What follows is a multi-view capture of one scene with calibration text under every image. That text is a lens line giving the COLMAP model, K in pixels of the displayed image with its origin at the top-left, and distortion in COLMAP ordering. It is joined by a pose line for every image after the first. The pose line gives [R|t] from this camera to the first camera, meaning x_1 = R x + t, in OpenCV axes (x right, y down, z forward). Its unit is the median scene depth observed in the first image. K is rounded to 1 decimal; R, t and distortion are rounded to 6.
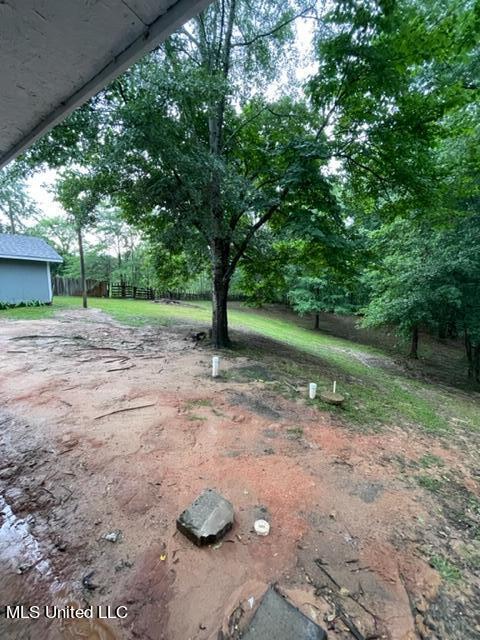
lens RADIAL K [[259.1, 0, 238.3], [0, 259.1, 319.0], [0, 0, 1]] dist [-0.002168, -0.000291]
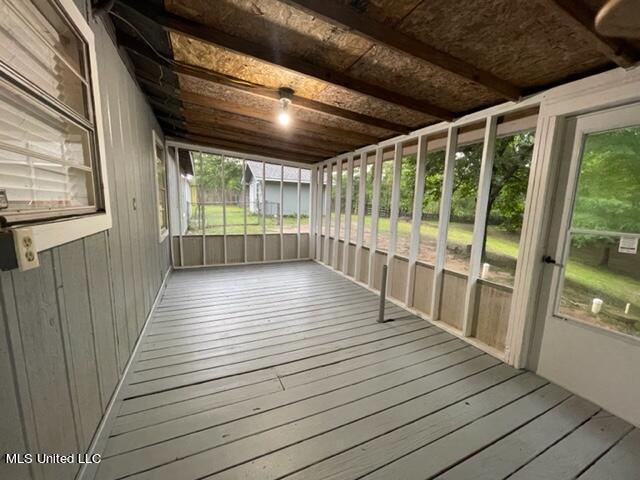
lens RADIAL K [[259.1, 0, 320.9], [0, 259.1, 242.9], [0, 0, 1]] dist [-0.002168, -0.000291]
pose [[0.853870, 0.095293, -0.511688, -0.058519], [-0.086894, 0.995399, 0.040374, 0.029673], [0.513181, 0.009988, 0.858222, -0.179633]]
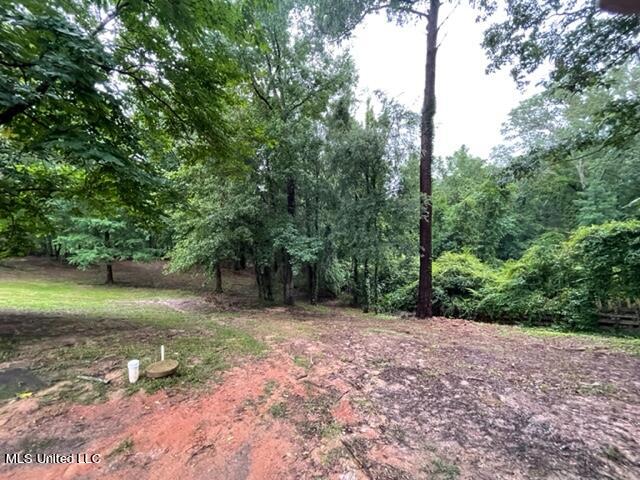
lens RADIAL K [[259.1, 0, 319.2], [0, 259.1, 244.1], [0, 0, 1]] dist [-0.002168, -0.000291]
pose [[0.546675, -0.065229, 0.834801, -0.004742], [0.119340, 0.992853, -0.000572, -0.006218], [-0.828797, 0.099938, 0.550552, 0.048816]]
